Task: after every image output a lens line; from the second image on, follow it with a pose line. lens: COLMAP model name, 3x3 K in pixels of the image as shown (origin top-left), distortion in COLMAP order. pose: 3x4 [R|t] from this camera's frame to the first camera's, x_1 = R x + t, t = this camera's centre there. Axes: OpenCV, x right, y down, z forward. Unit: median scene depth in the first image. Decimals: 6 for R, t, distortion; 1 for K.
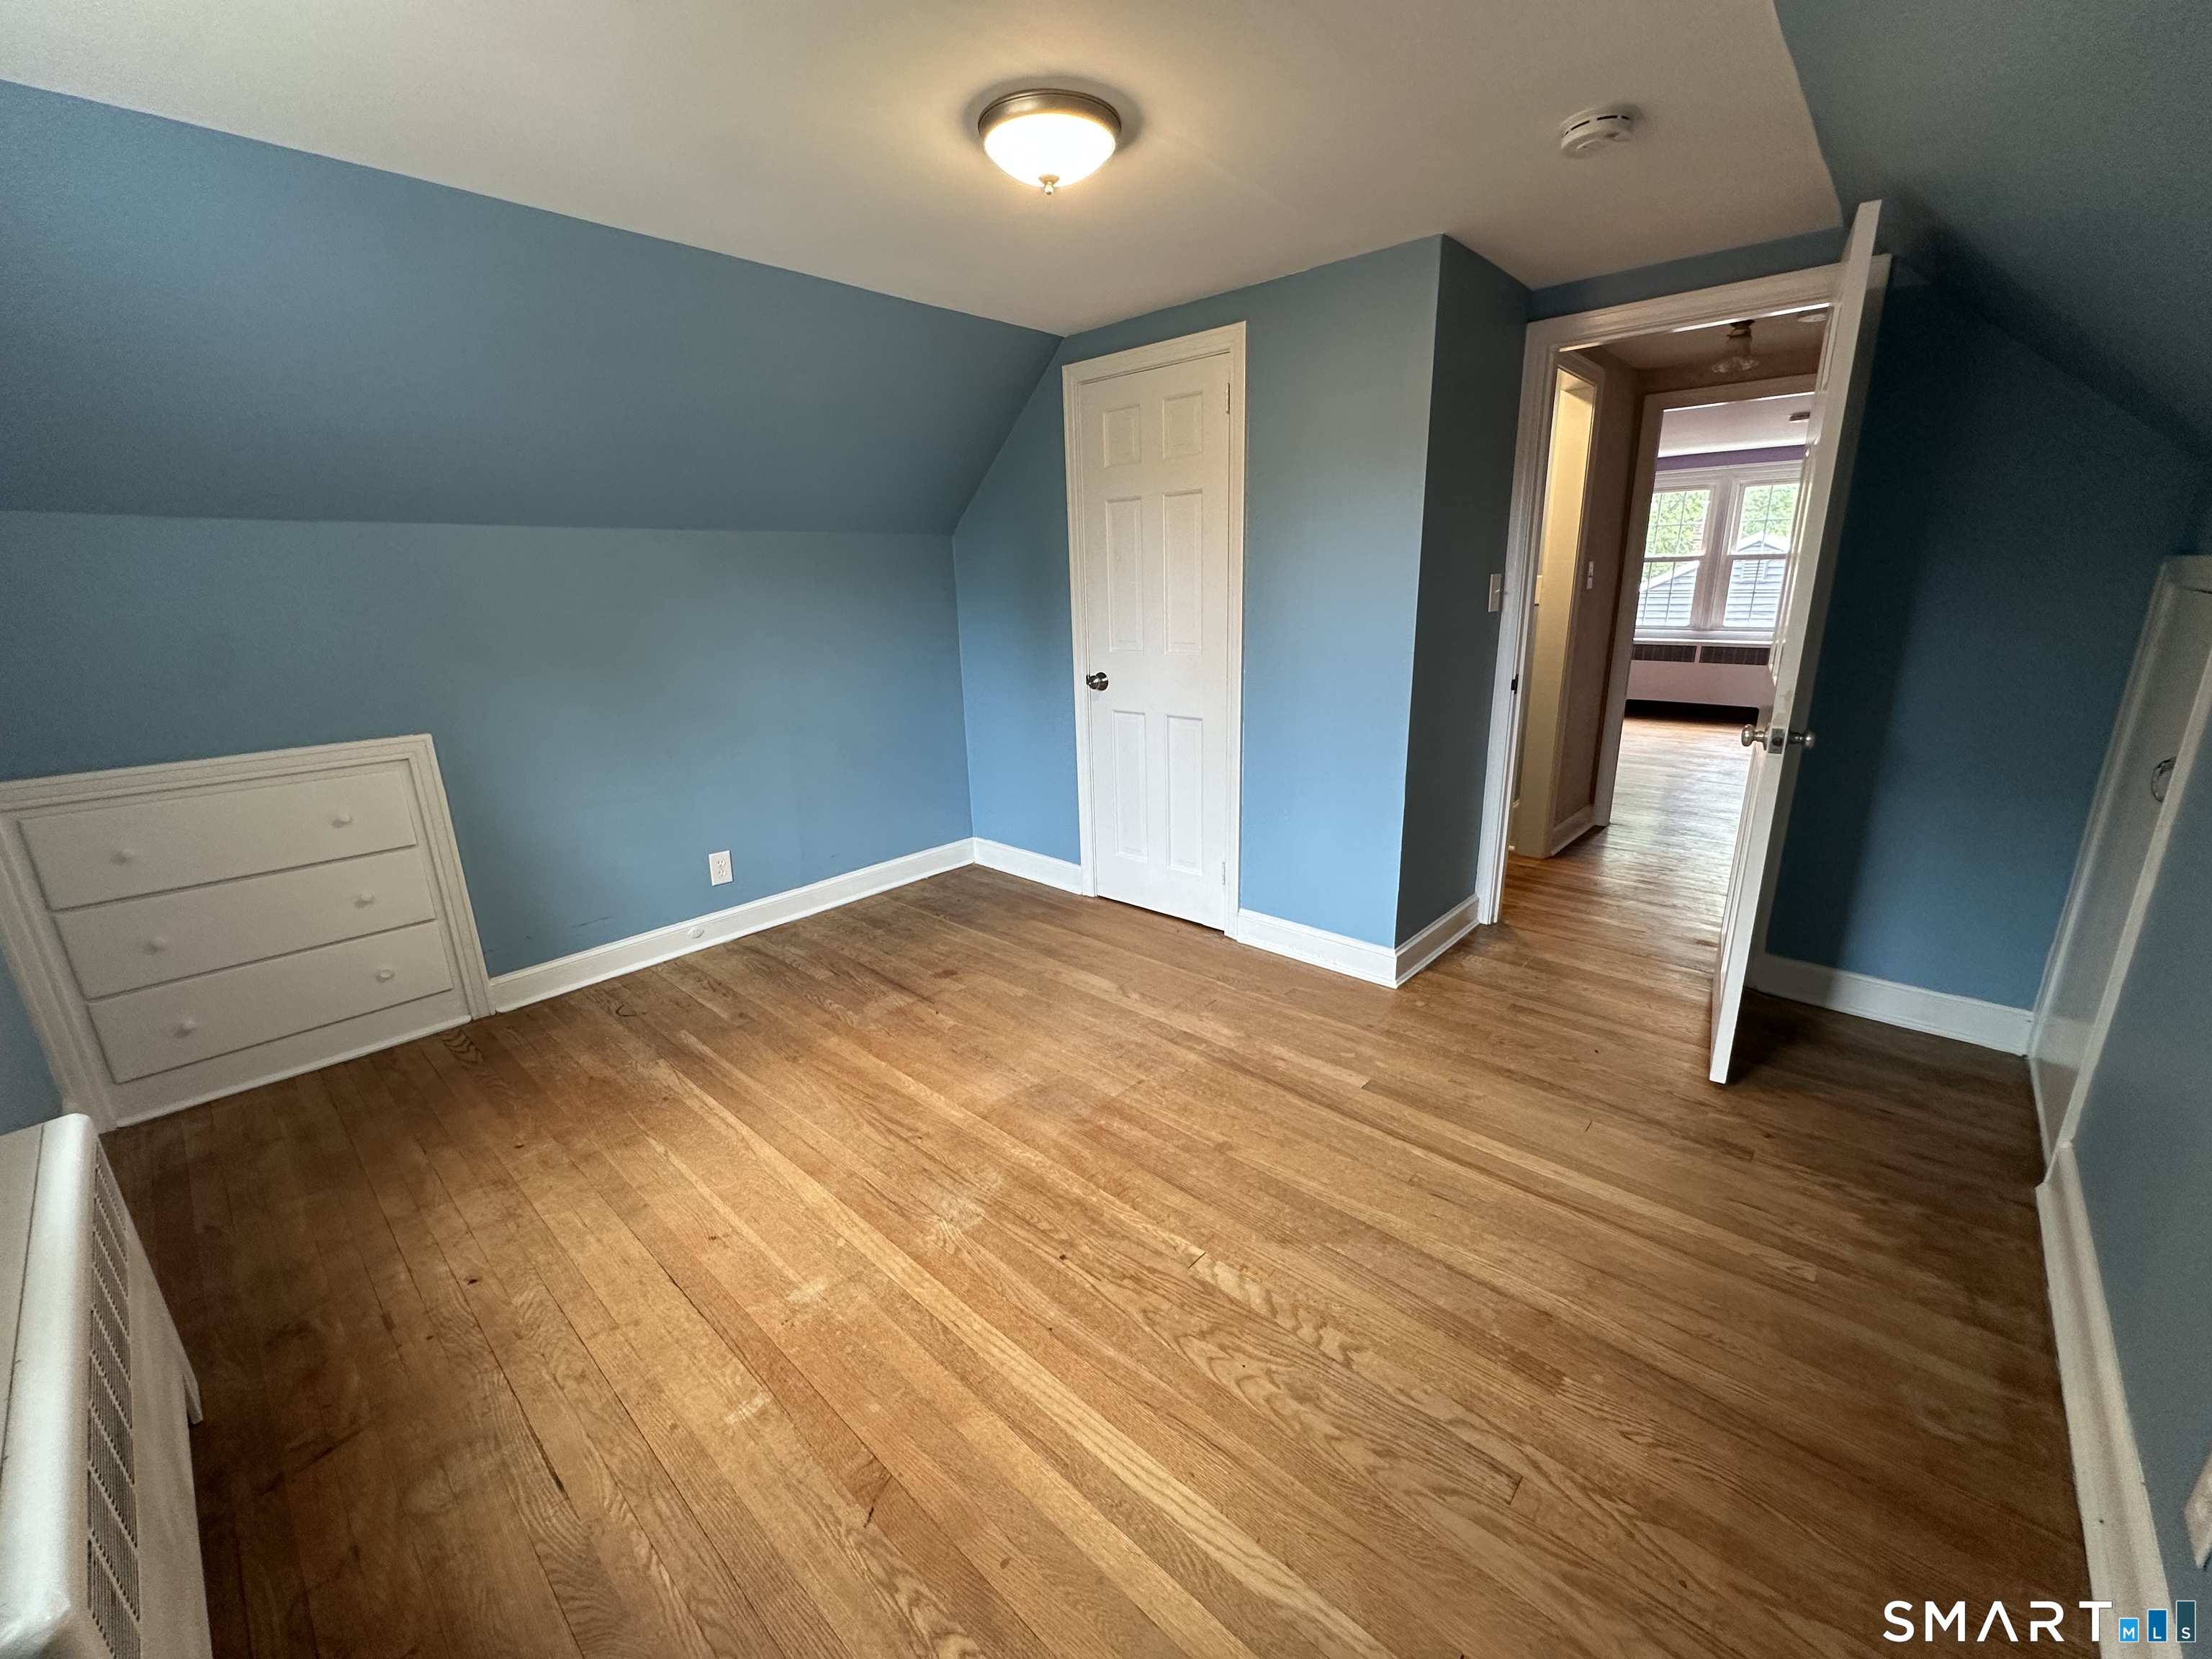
lens RADIAL K [[883.3, 0, 1106.0], [0, 883.3, 829.5], [0, 0, 1]] dist [-0.004827, 0.000192]
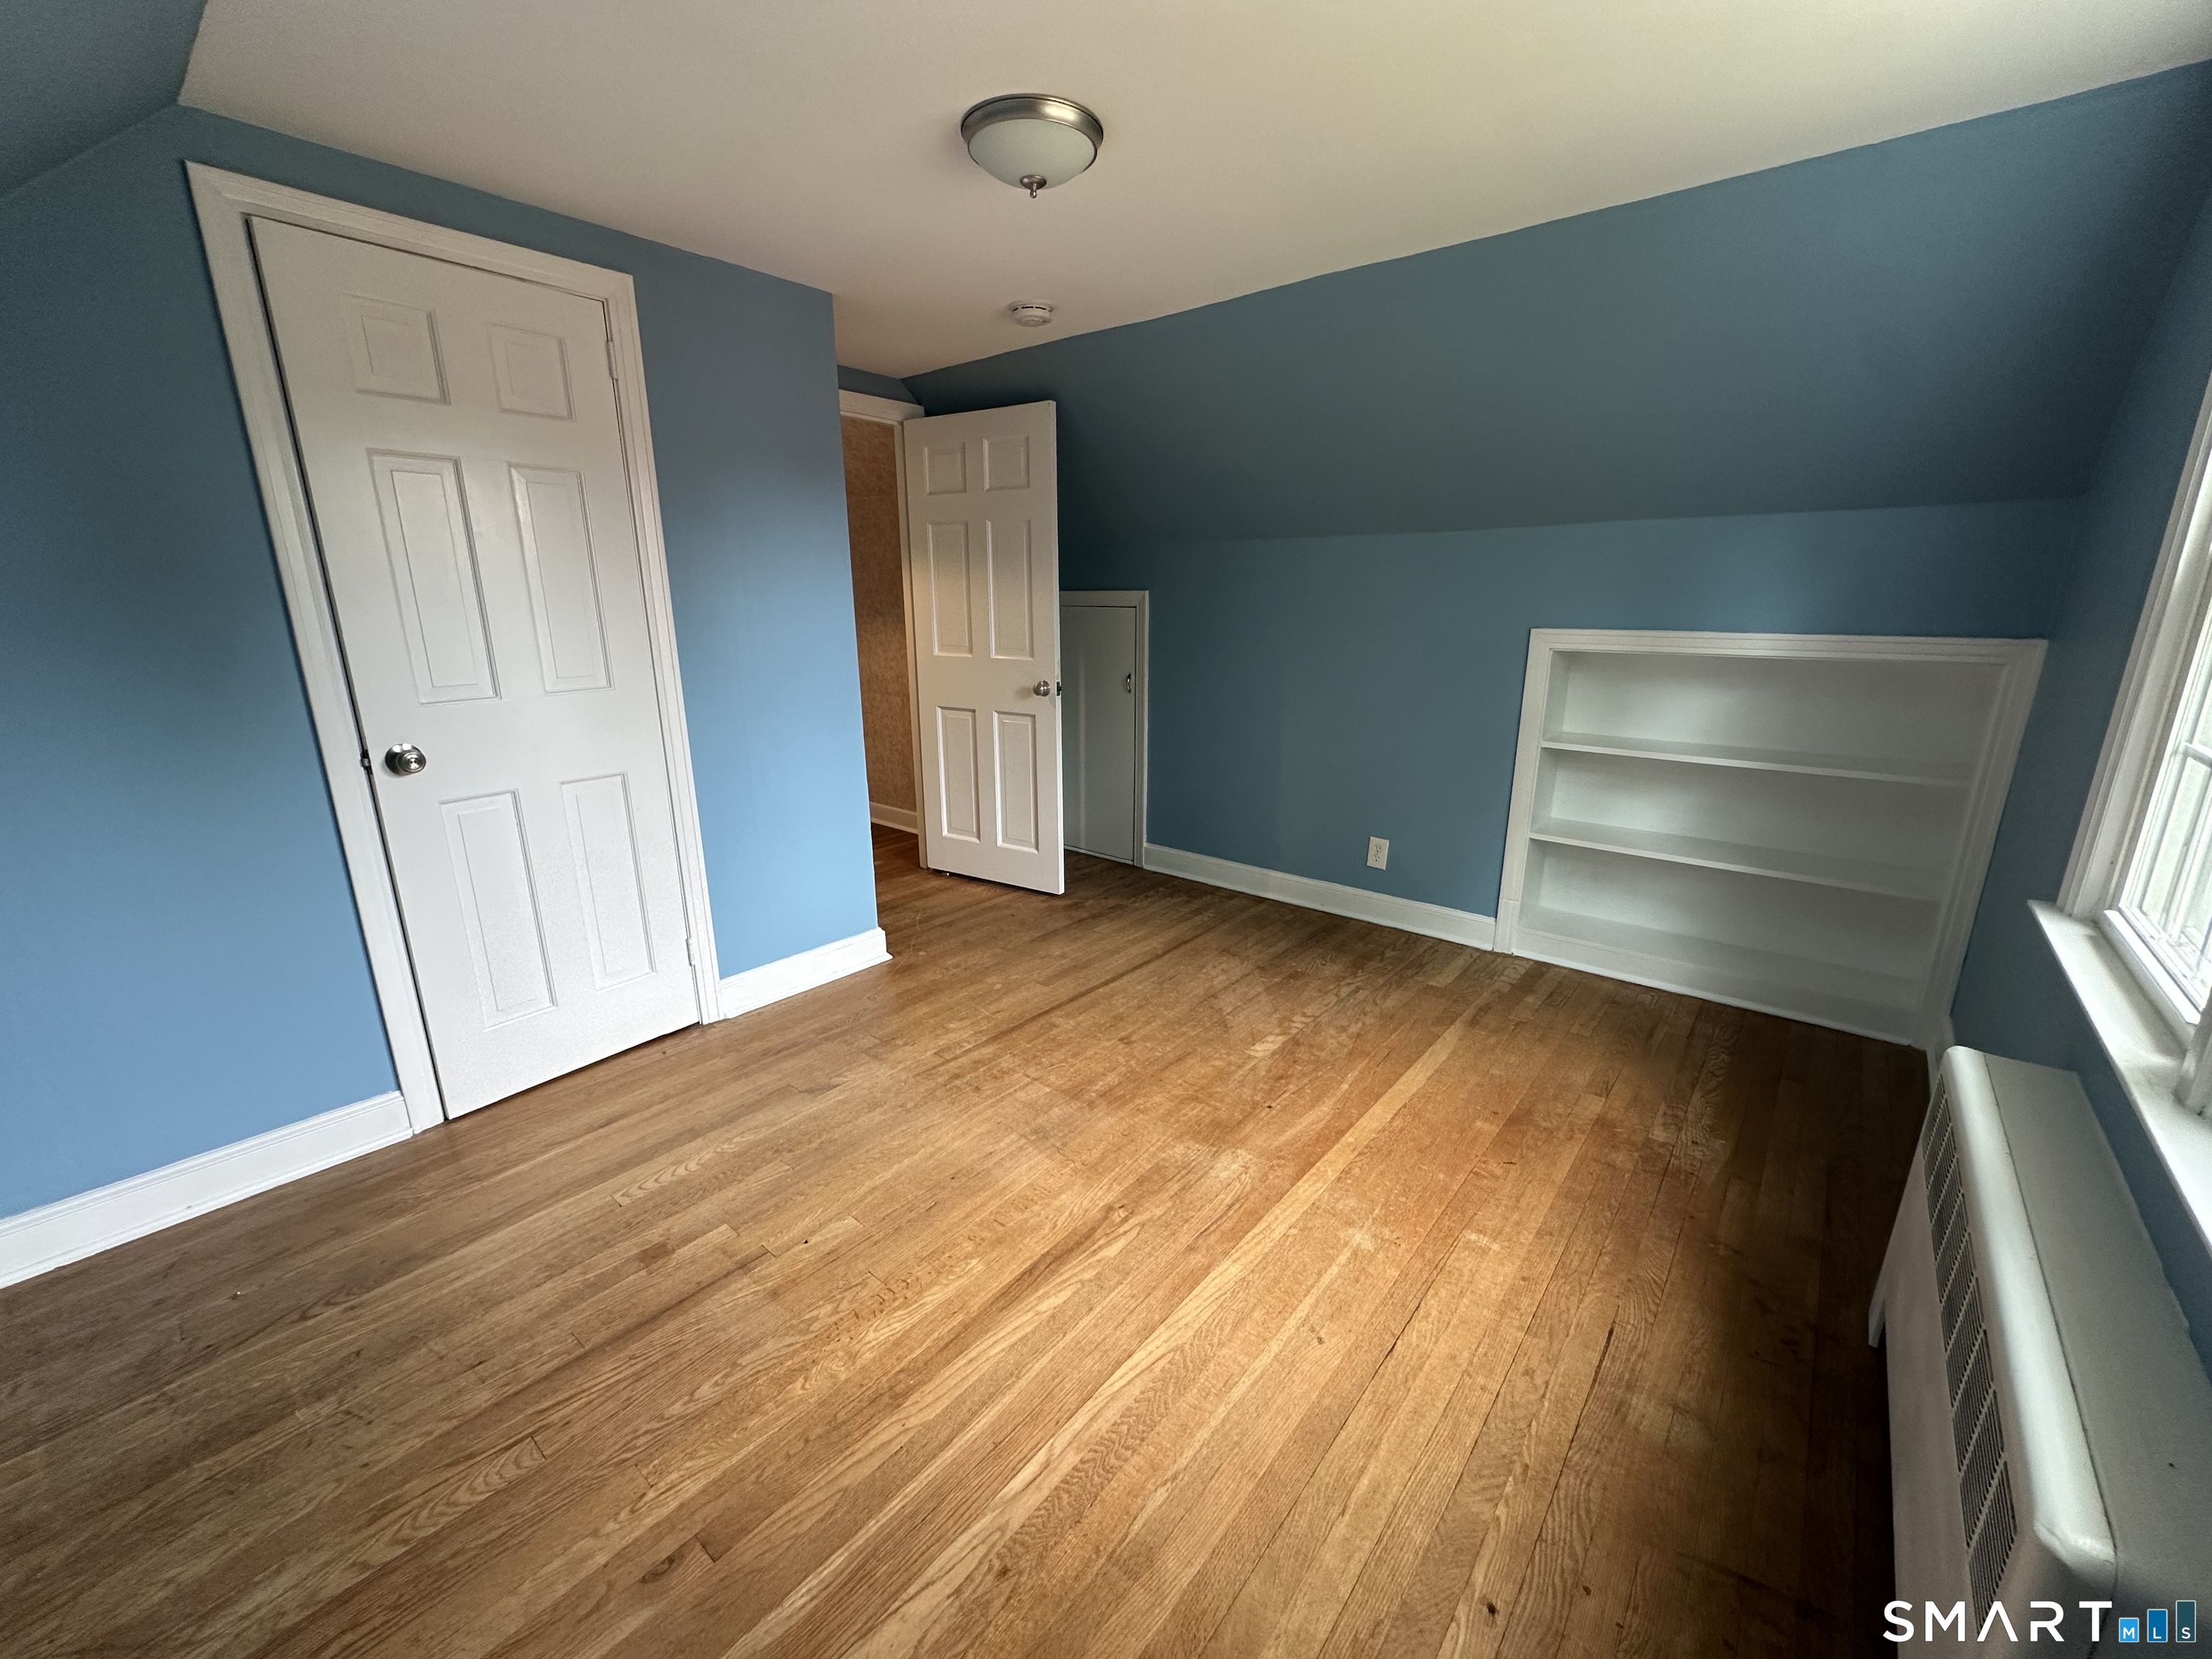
lens RADIAL K [[883.3, 0, 1106.0], [0, 883.3, 829.5], [0, 0, 1]] dist [-0.004827, 0.000192]
pose [[-0.045784, -0.231629, 0.971726, -0.850978], [0.274733, 0.932316, 0.235179, -0.186327], [-0.960430, 0.277732, 0.020951, 0.774122]]
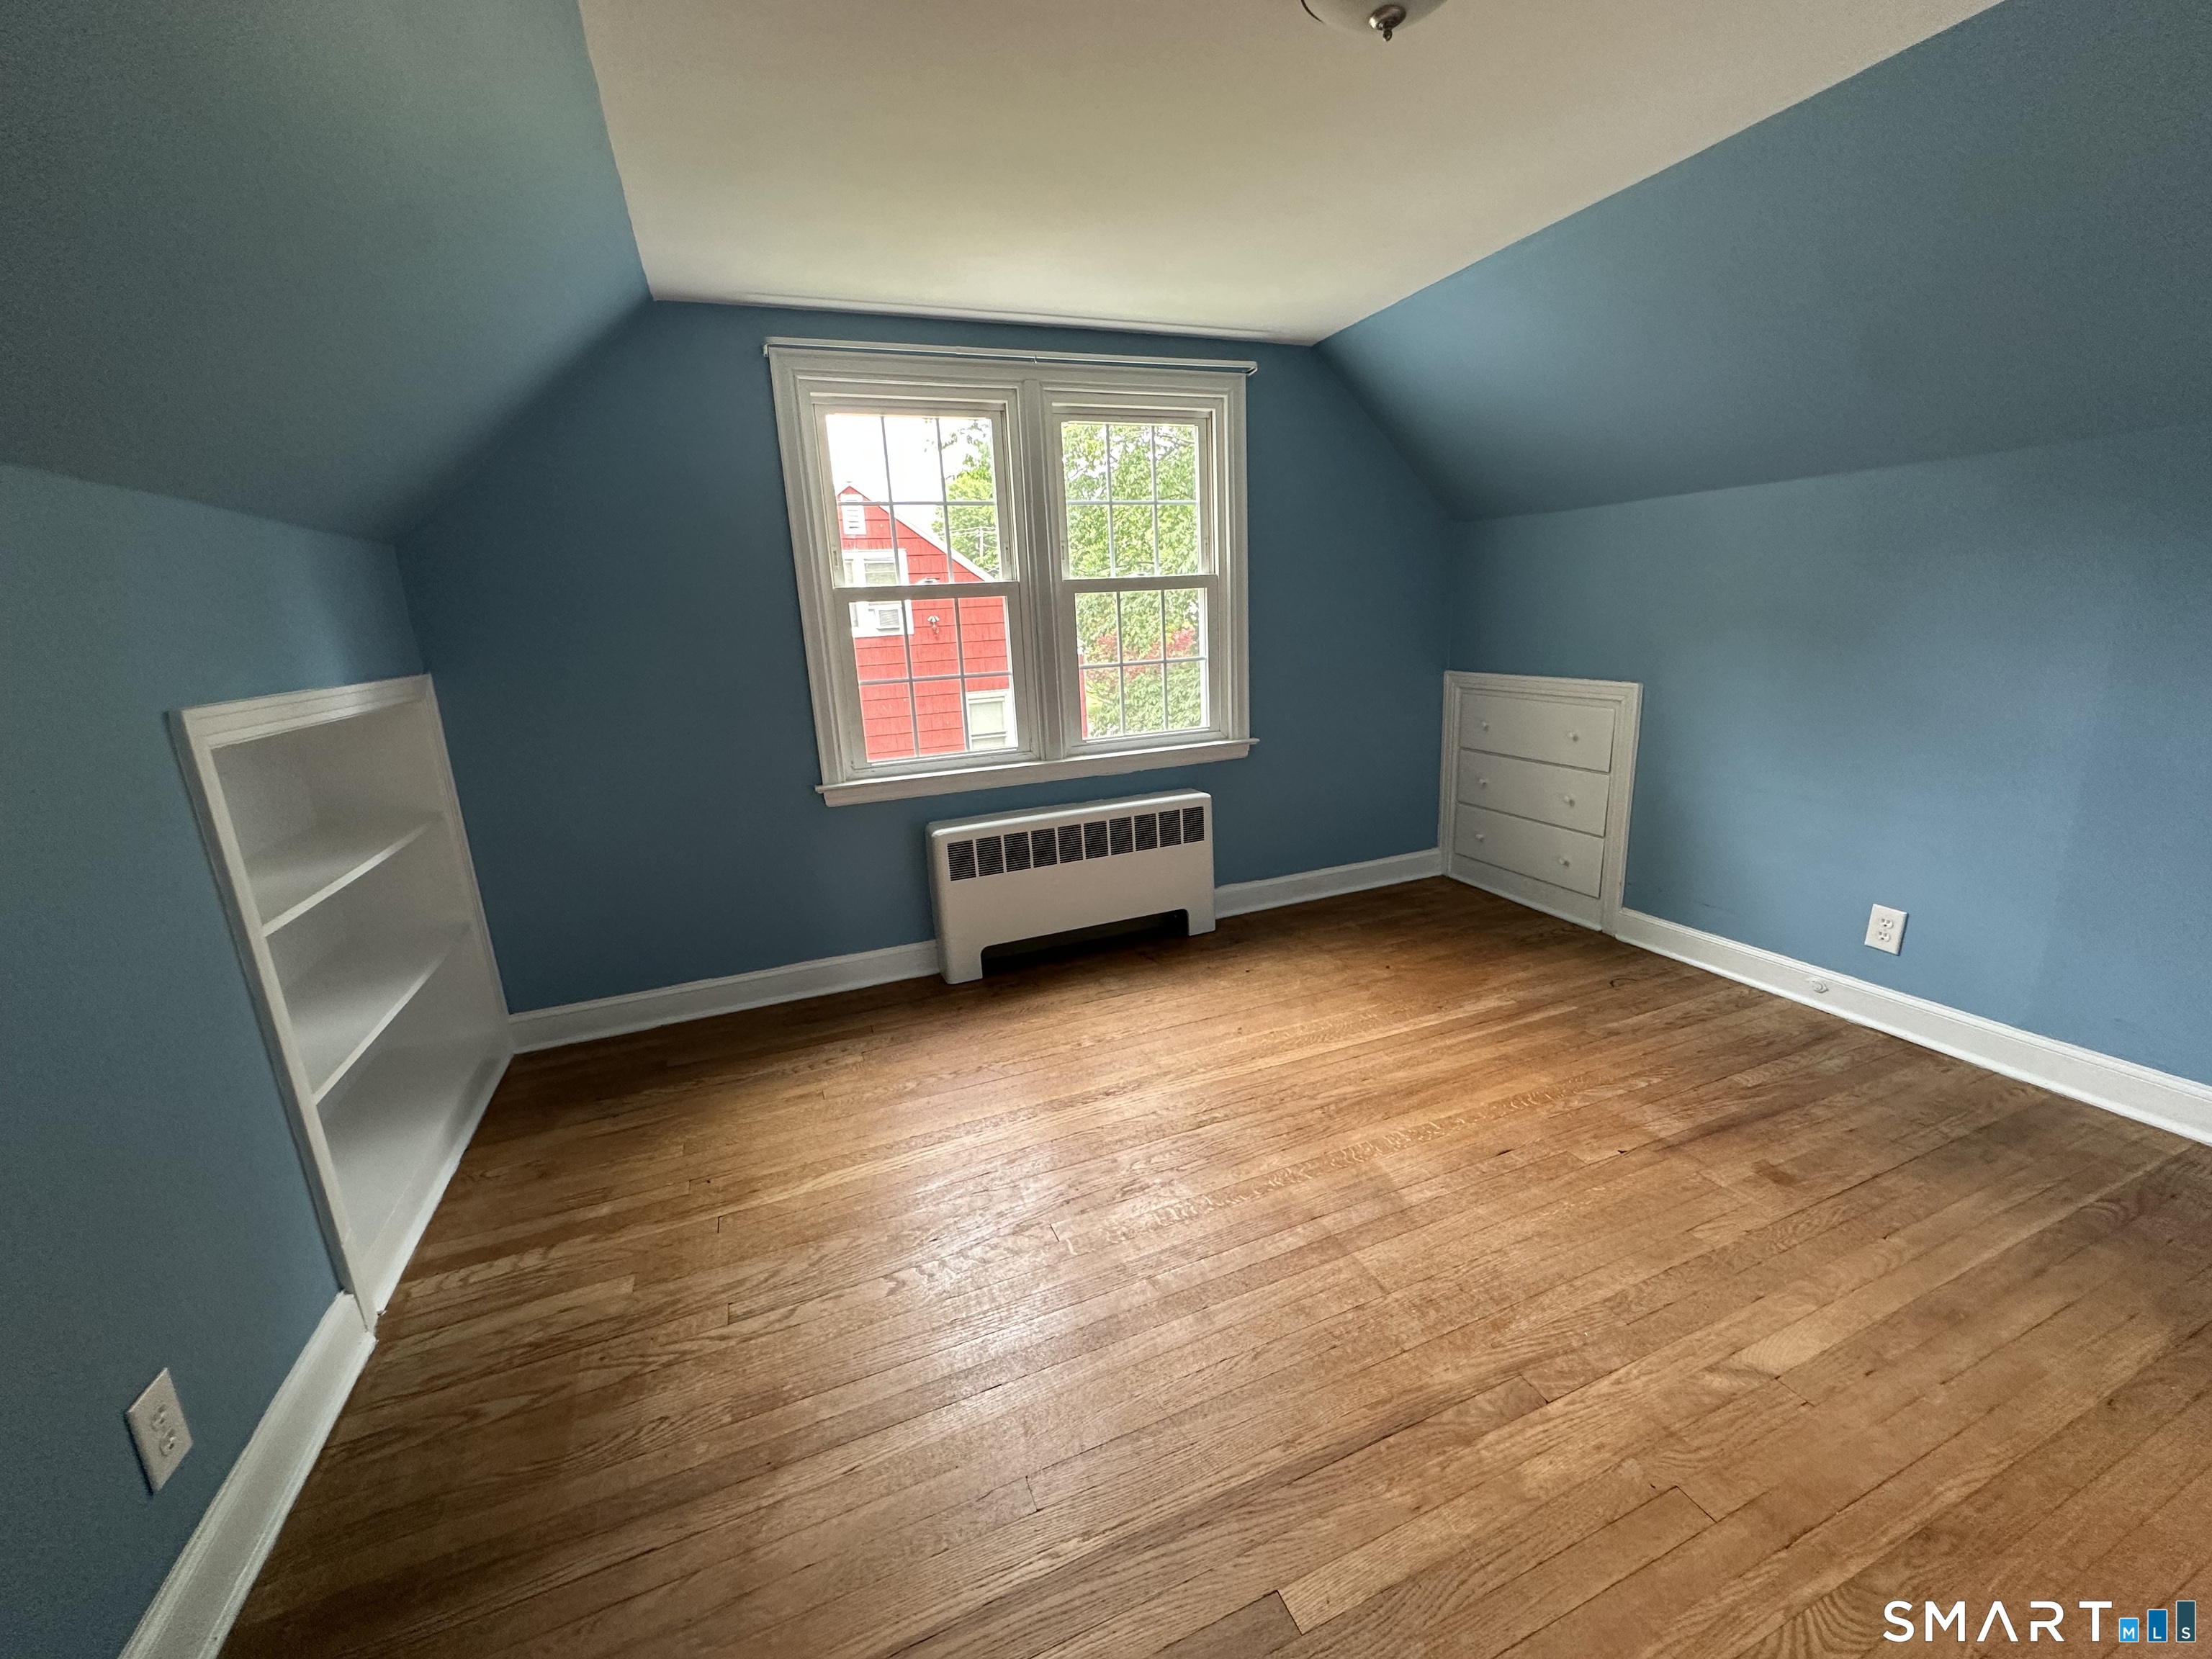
lens RADIAL K [[883.3, 0, 1106.0], [0, 883.3, 829.5], [0, 0, 1]] dist [-0.004827, 0.000192]
pose [[-0.427508, 0.262568, -0.865041, 0.602205], [-0.188378, 0.910011, 0.369316, -0.240986], [0.884167, 0.320840, -0.339574, 0.884105]]
